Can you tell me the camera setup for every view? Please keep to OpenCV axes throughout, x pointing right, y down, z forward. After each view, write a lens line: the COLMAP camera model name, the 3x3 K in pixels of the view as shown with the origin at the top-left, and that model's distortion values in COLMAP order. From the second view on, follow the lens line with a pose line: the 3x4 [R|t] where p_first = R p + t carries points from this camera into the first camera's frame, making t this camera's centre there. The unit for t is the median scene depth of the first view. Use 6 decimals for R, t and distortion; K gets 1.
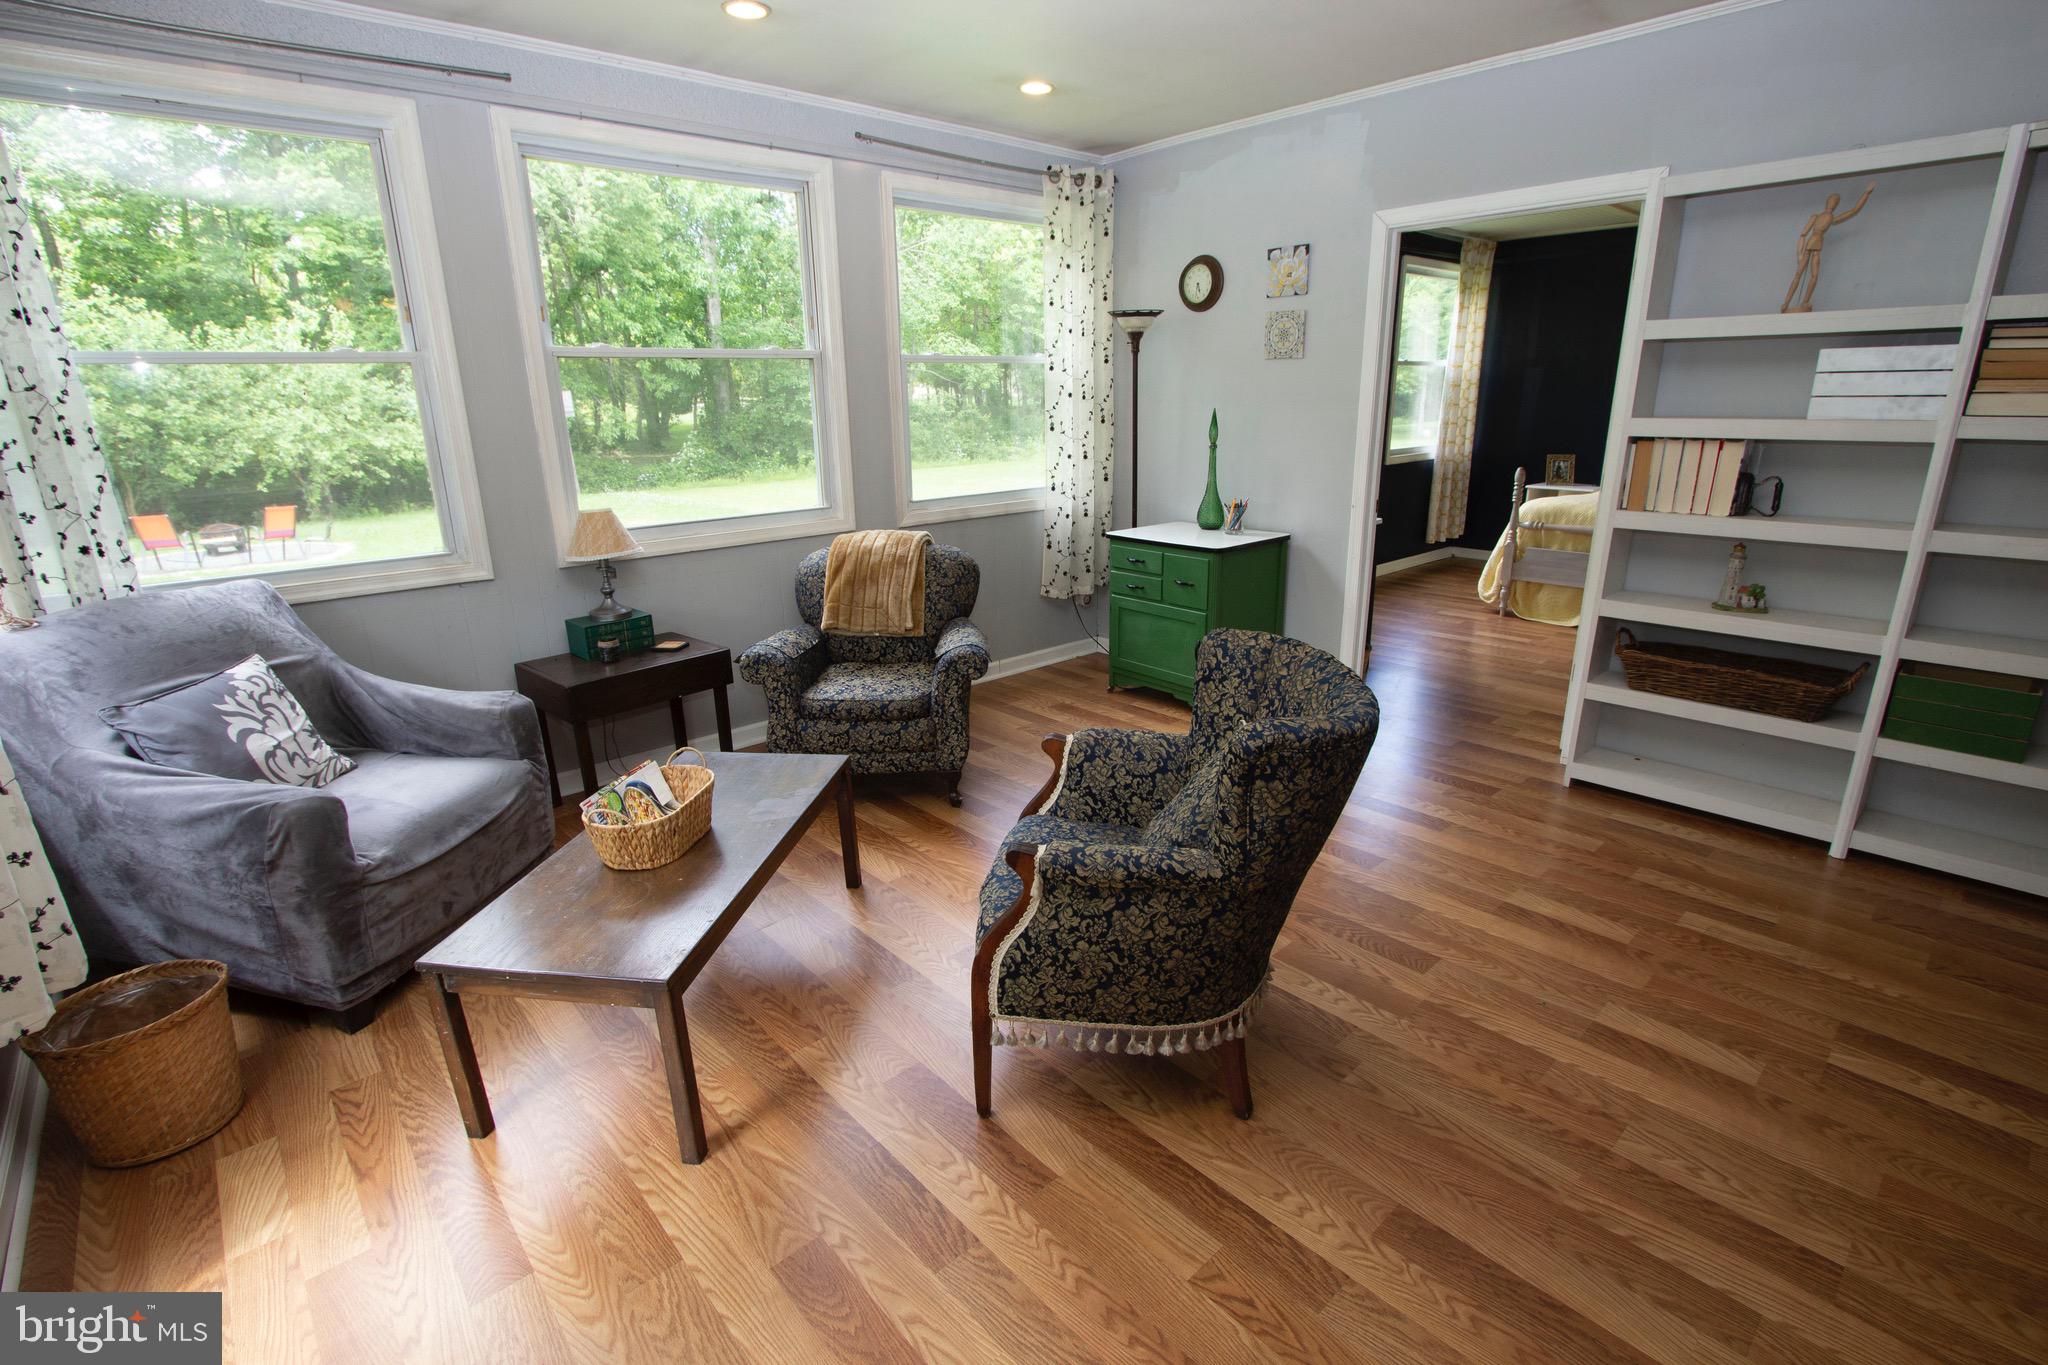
lens RADIAL K [[953.3, 0, 1005.3], [0, 953.3, 675.4], [0, 0, 1]] dist [-0.020196, 0.001648]
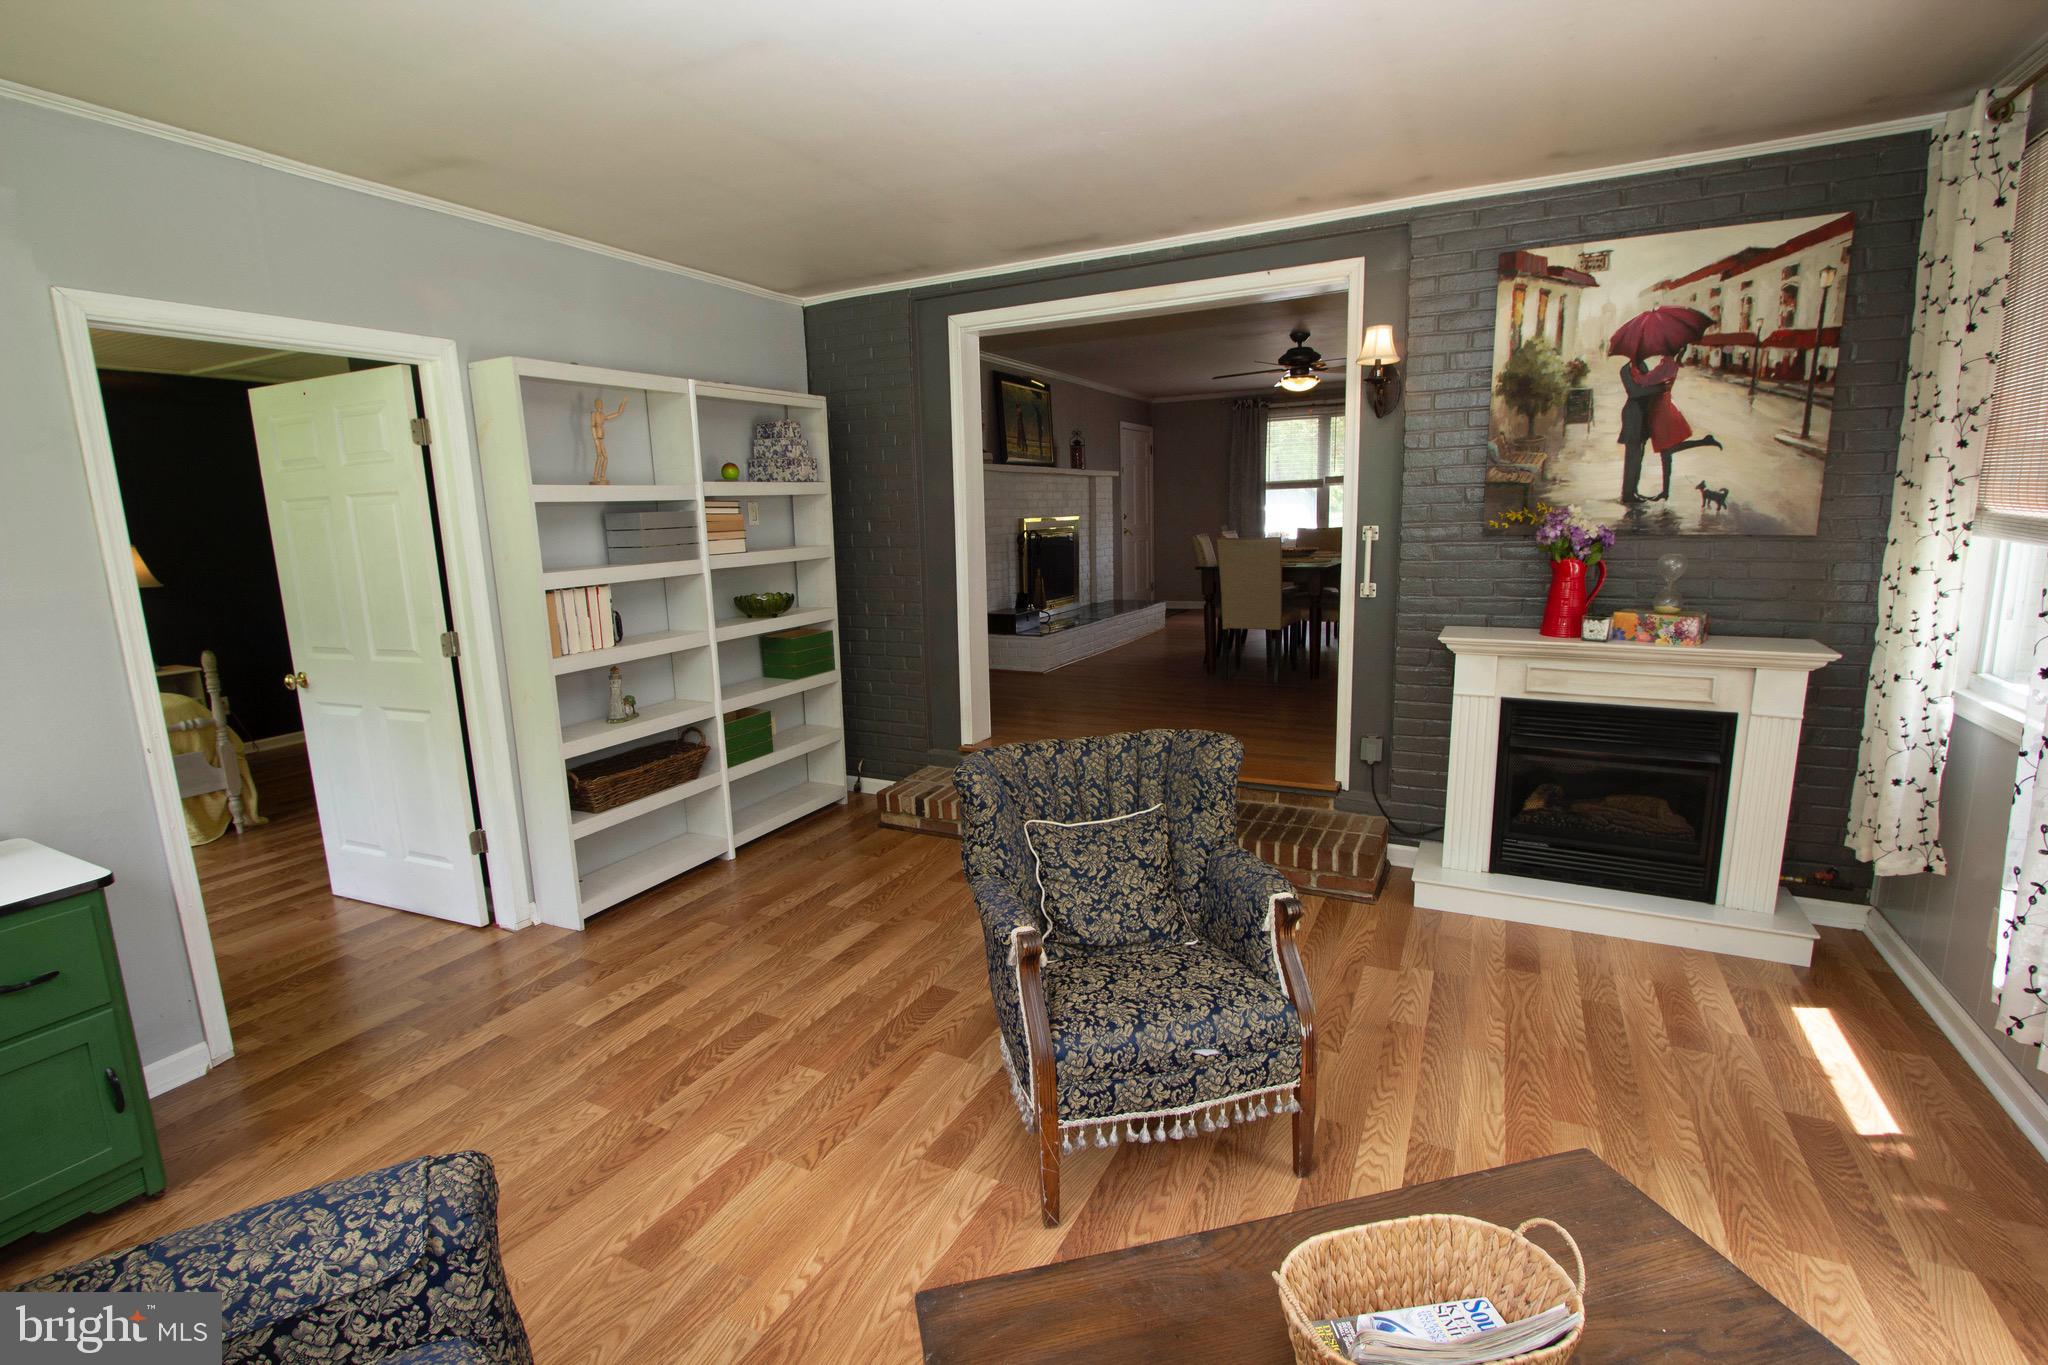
lens RADIAL K [[947.3, 0, 1012.2], [0, 947.3, 678.0], [0, 0, 1]] dist [-0.020539, 0.003215]
pose [[-0.367717, -0.132335, 0.920474, -0.554807], [0.300386, 0.919859, 0.252247, -0.294861], [-0.880087, 0.369253, -0.298496, 0.968944]]
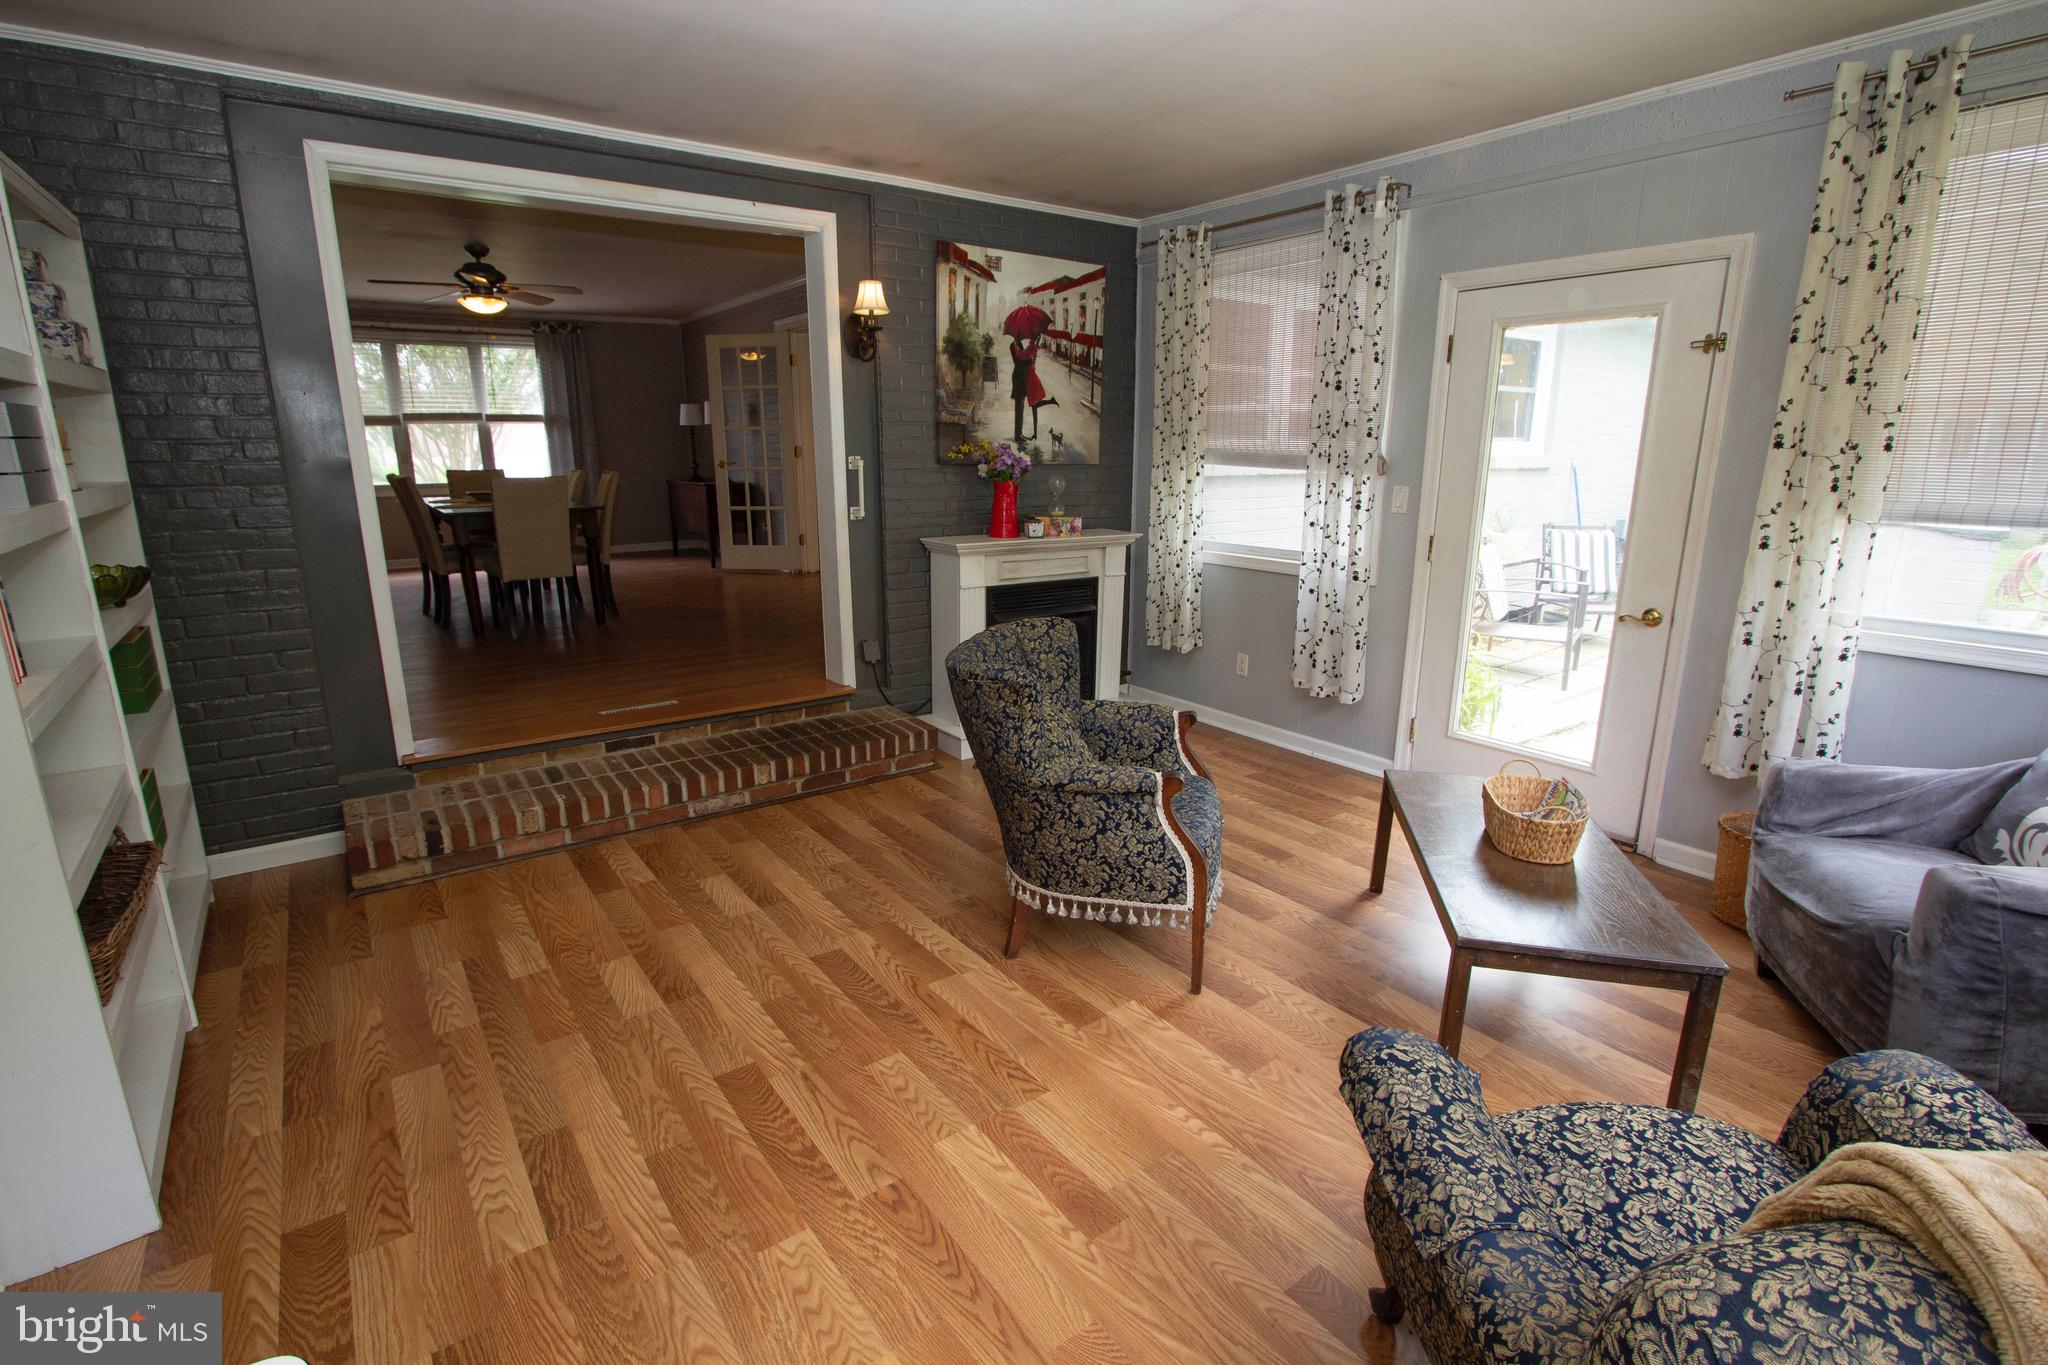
lens RADIAL K [[953.3, 0, 1005.3], [0, 953.3, 675.4], [0, 0, 1]] dist [-0.020196, 0.001648]
pose [[-0.995890, -0.001535, 0.090562, 0.115078], [0.044096, 0.865143, 0.499584, -0.452066], [-0.079116, 0.501524, -0.861519, 1.516997]]
